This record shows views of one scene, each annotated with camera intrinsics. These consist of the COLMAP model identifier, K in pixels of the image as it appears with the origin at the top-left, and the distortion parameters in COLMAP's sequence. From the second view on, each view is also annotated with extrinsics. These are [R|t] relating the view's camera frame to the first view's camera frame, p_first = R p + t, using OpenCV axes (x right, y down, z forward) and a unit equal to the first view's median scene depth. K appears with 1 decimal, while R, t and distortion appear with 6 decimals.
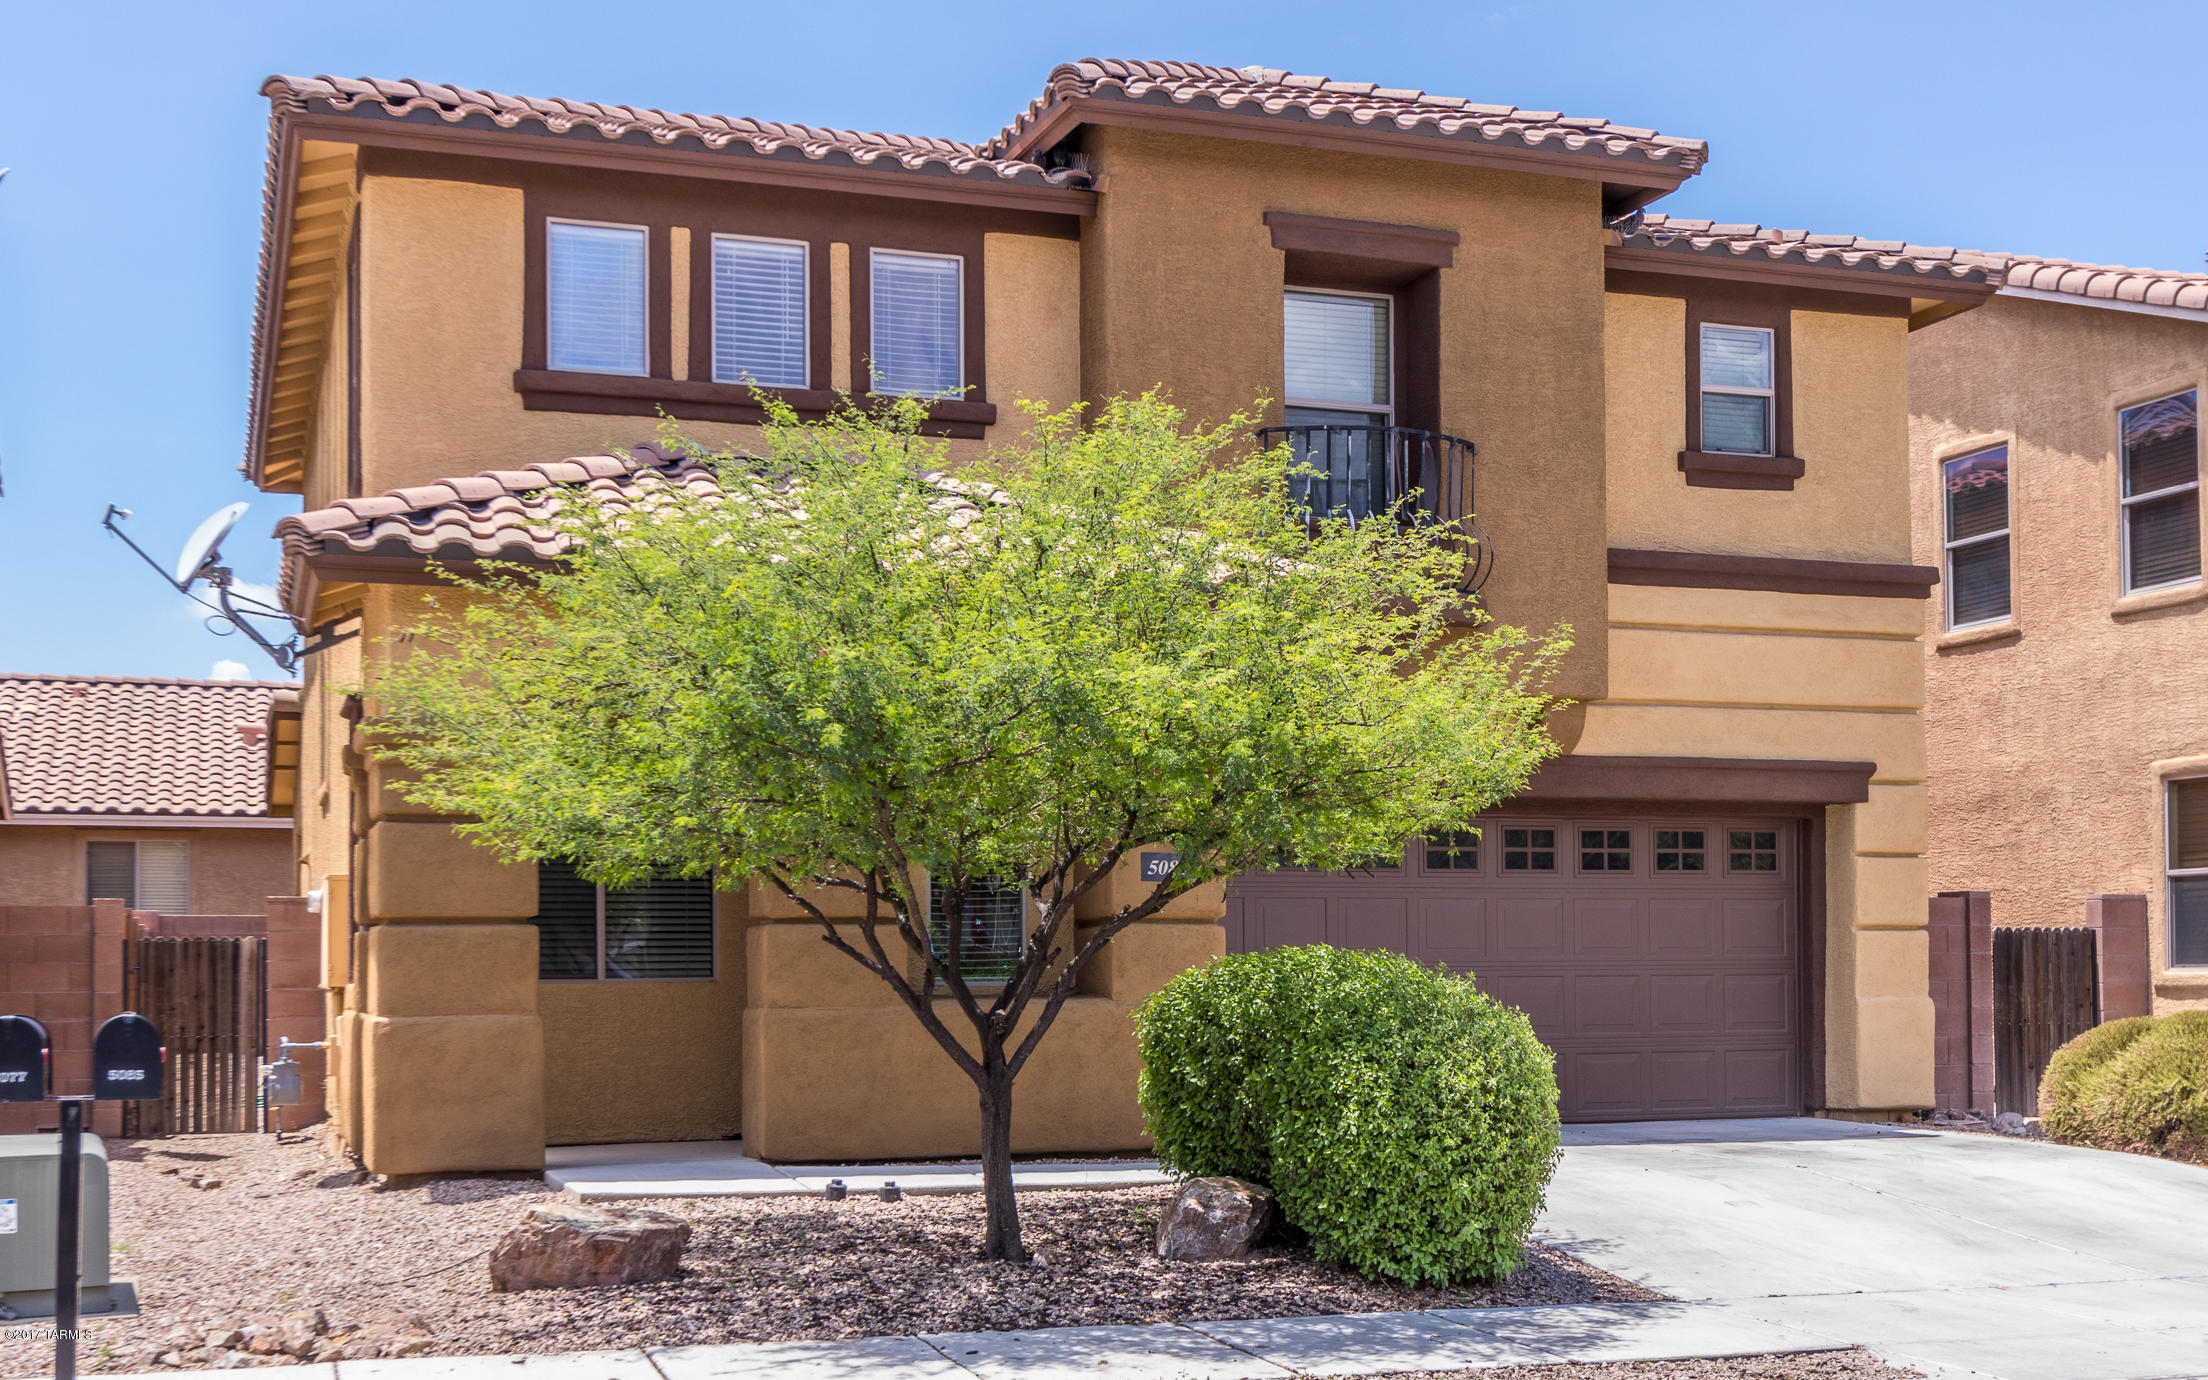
lens RADIAL K [[2281.5, 0, 1107.7], [0, 2281.5, 1002.0], [0, 0, 1]] dist [0.004305, 0.007088]
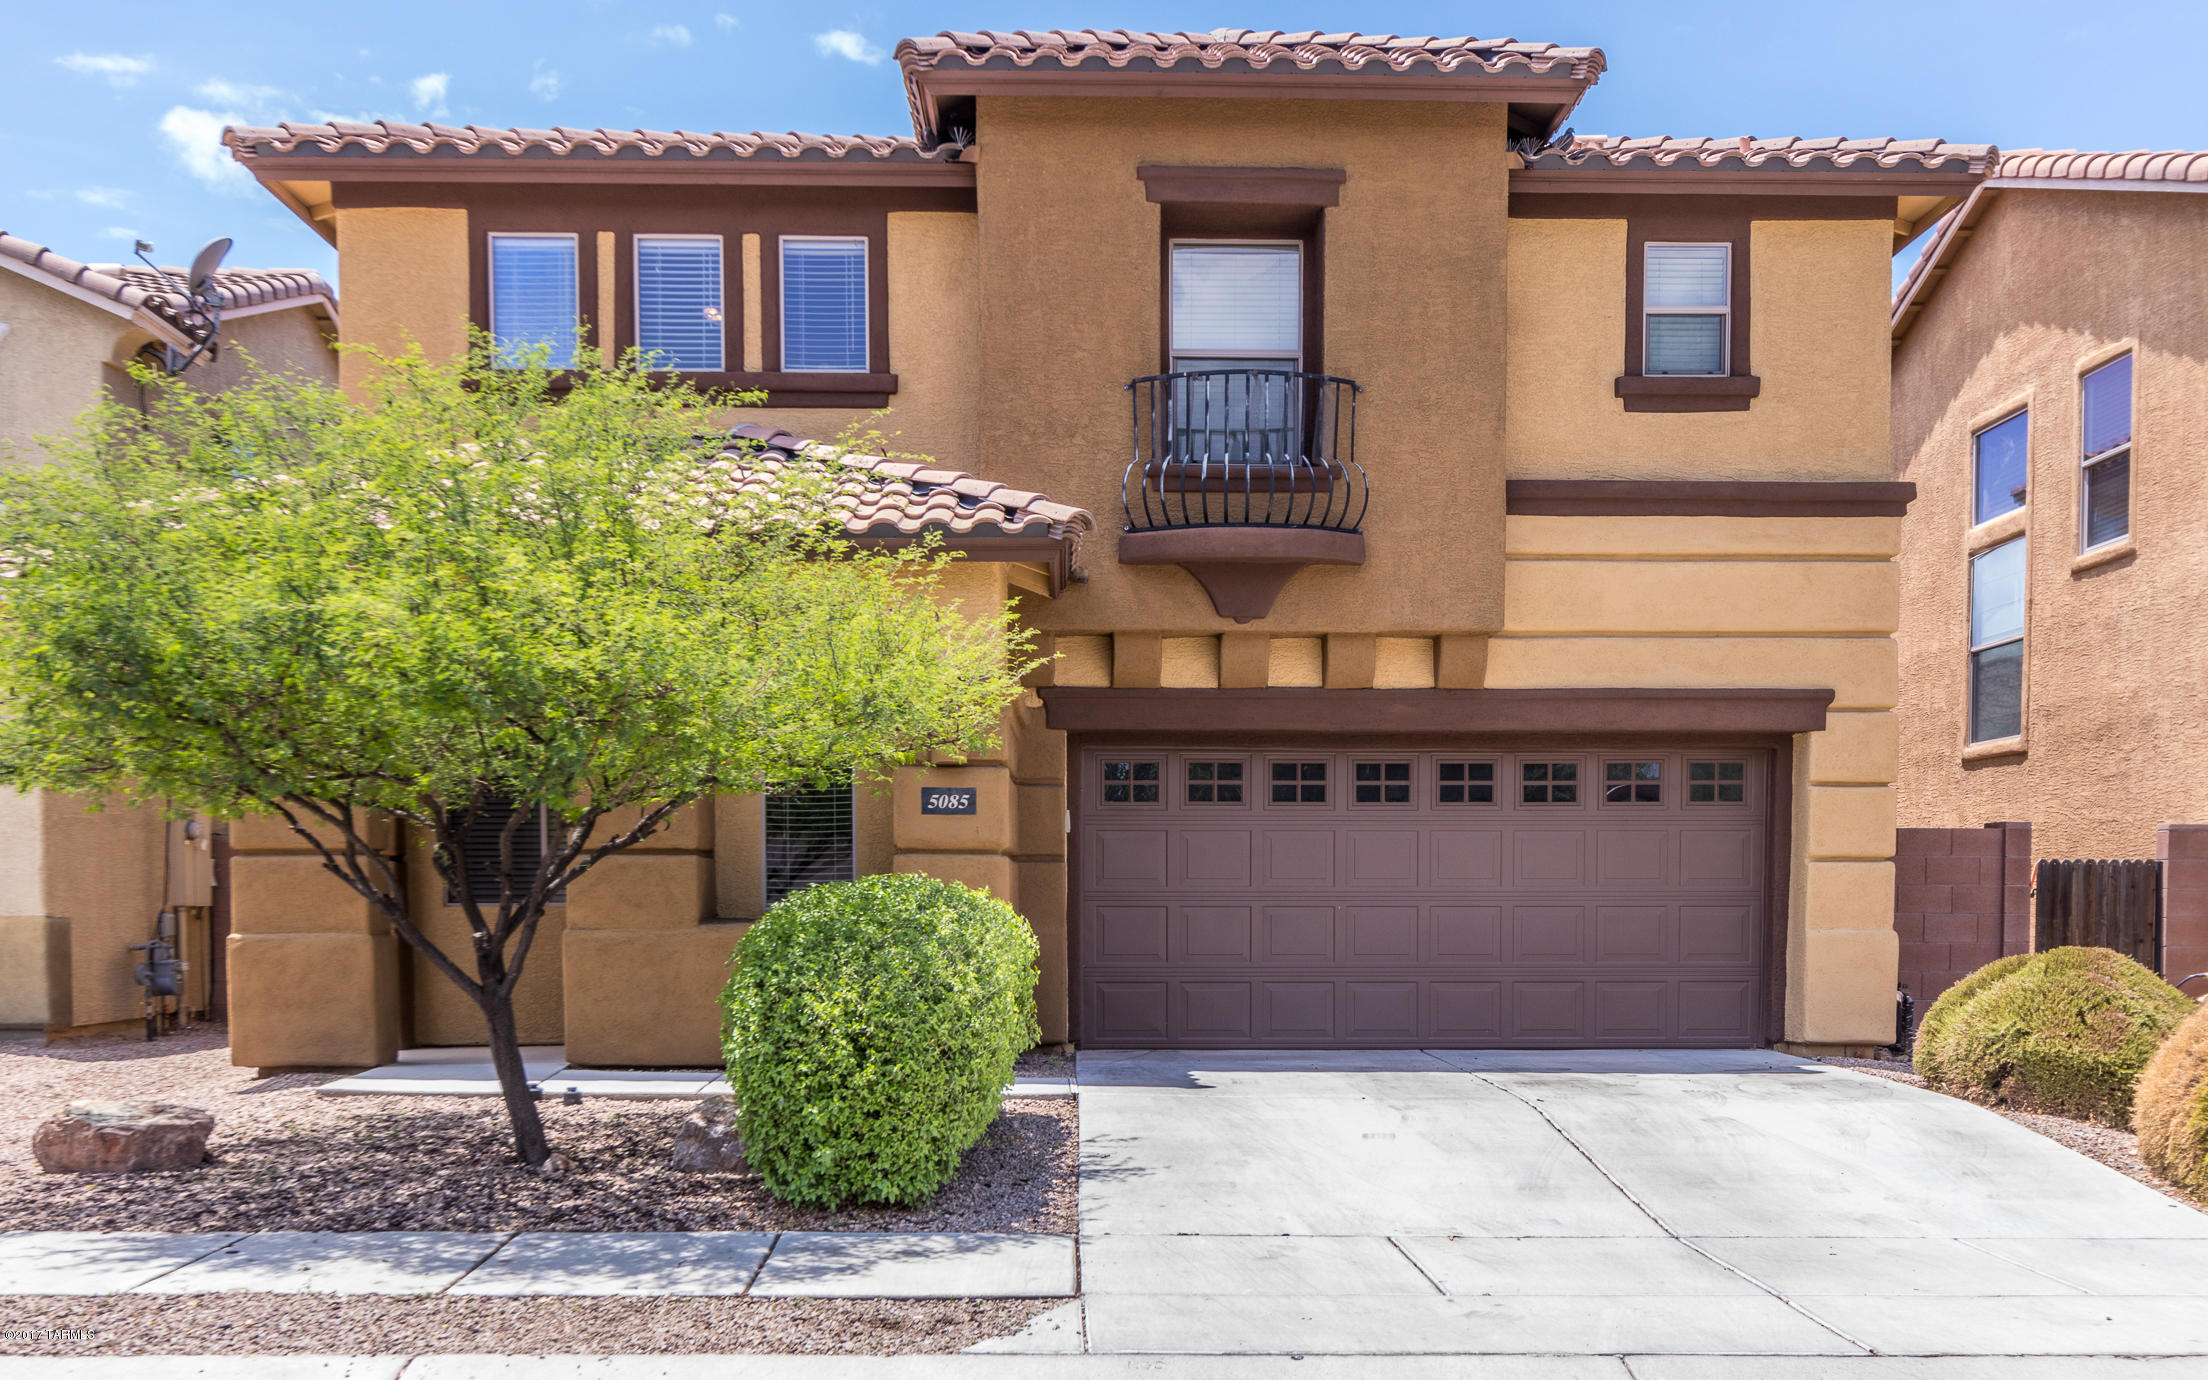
lens RADIAL K [[1911.7, 0, 1169.1], [0, 1911.7, 1047.1], [0, 0, 1]] dist [0.003520, 0.003232]
pose [[0.960507, 0.026440, -0.276998, 0.314014], [-0.009052, 0.997917, 0.063866, -0.001924], [0.278110, -0.058837, 0.958746, 0.136502]]
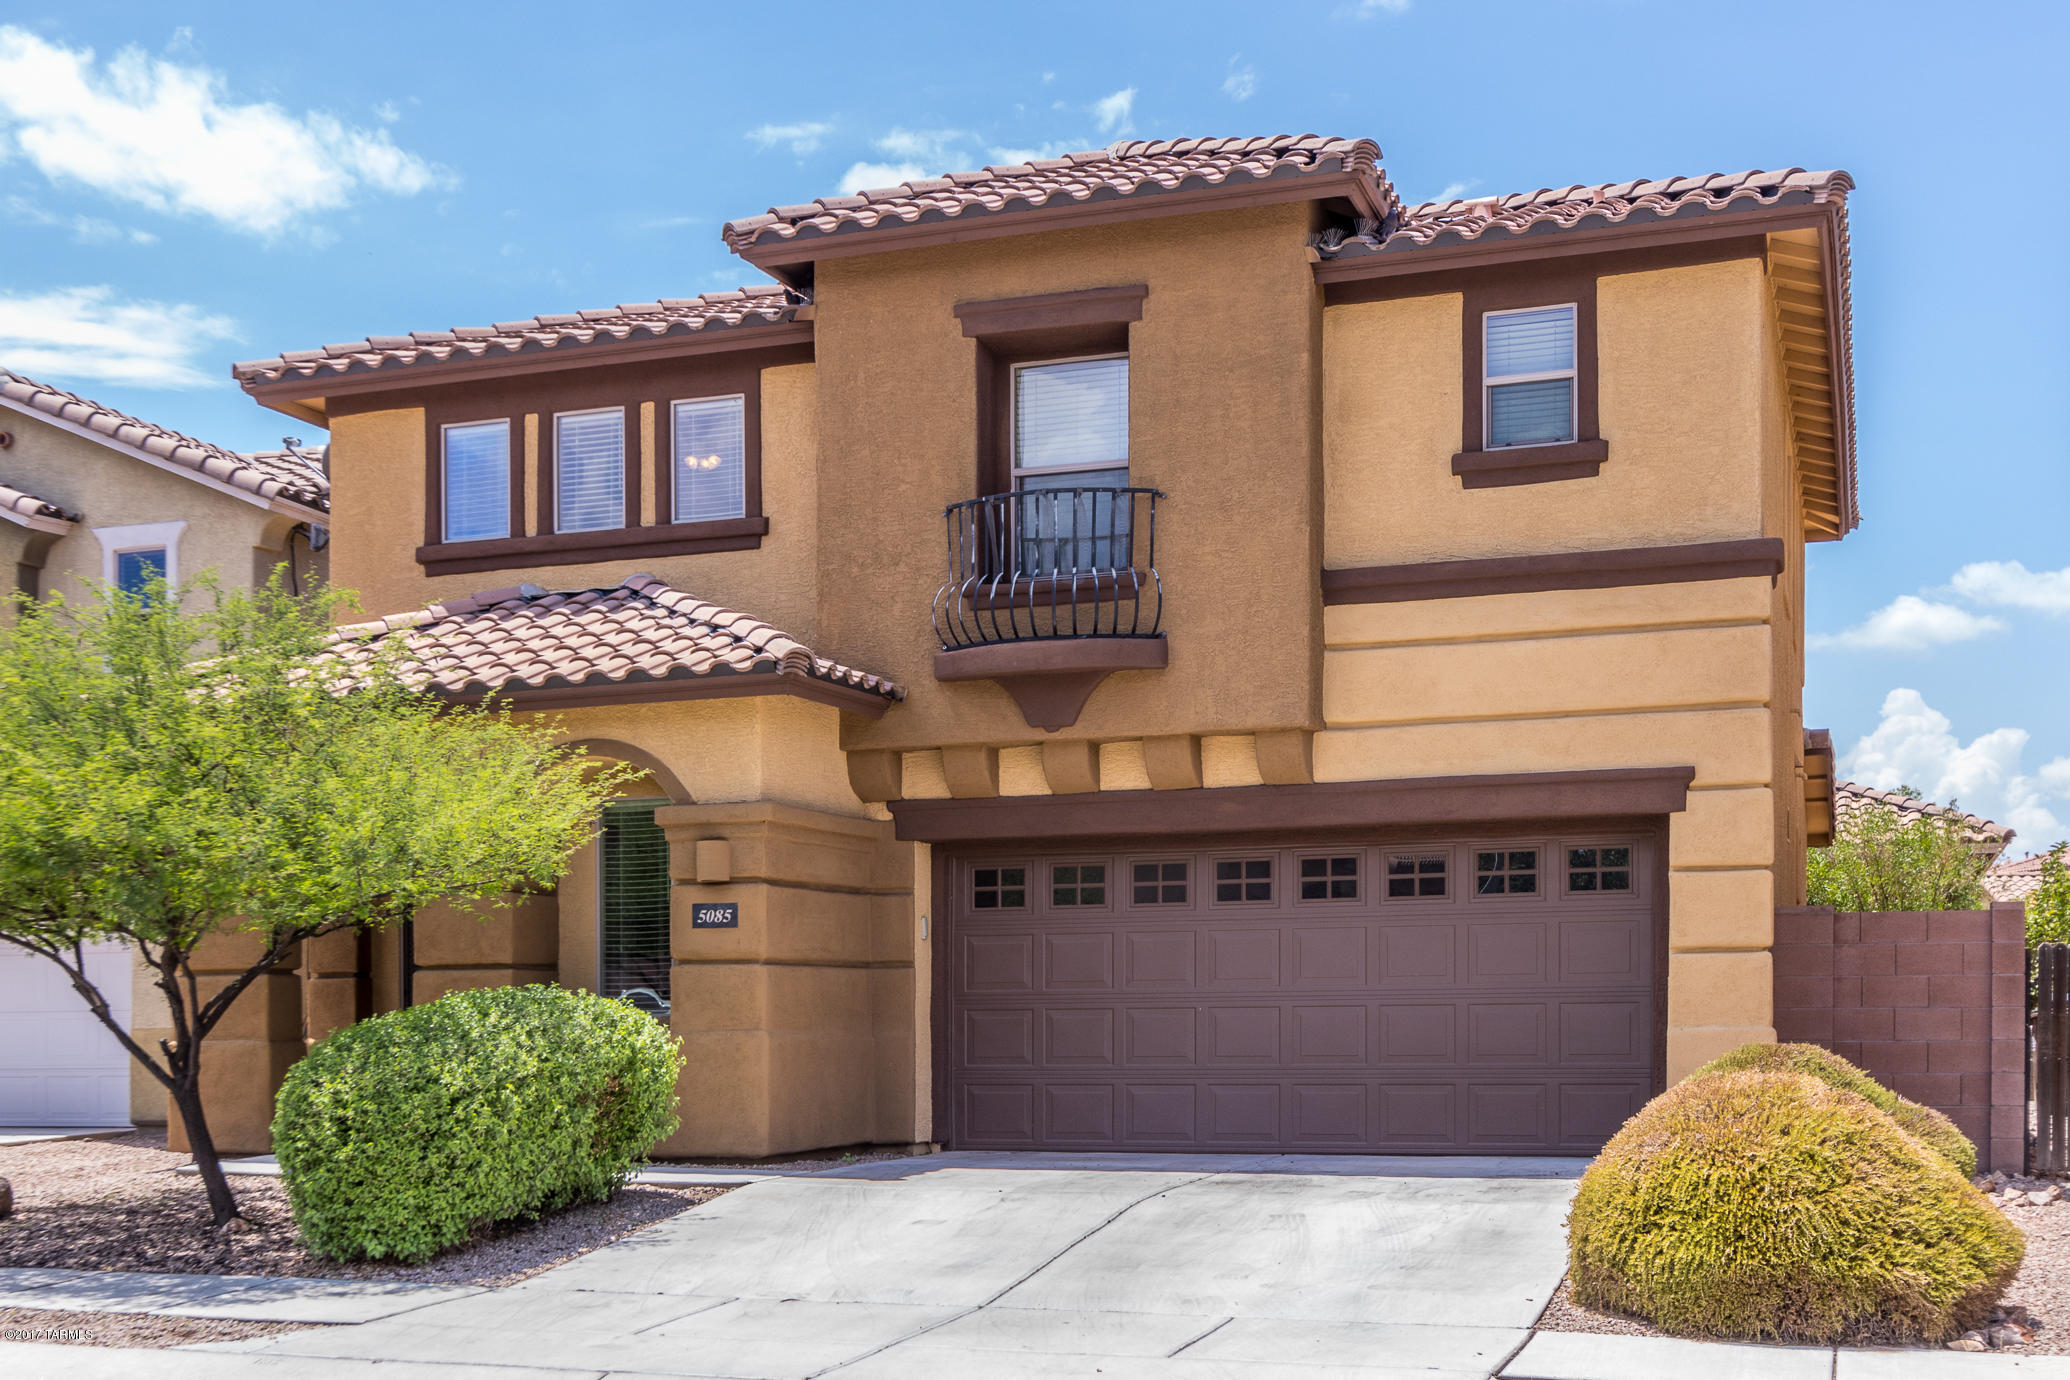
lens RADIAL K [[2230.0, 0, 1035.6], [0, 2230.0, 1084.7], [0, 0, 1]] dist [0.004195, 0.007910]
pose [[0.811612, 0.016035, -0.583977, 0.684391], [-0.001188, 0.999666, 0.025798, -0.002064], [0.584196, -0.020245, 0.811360, 0.142248]]
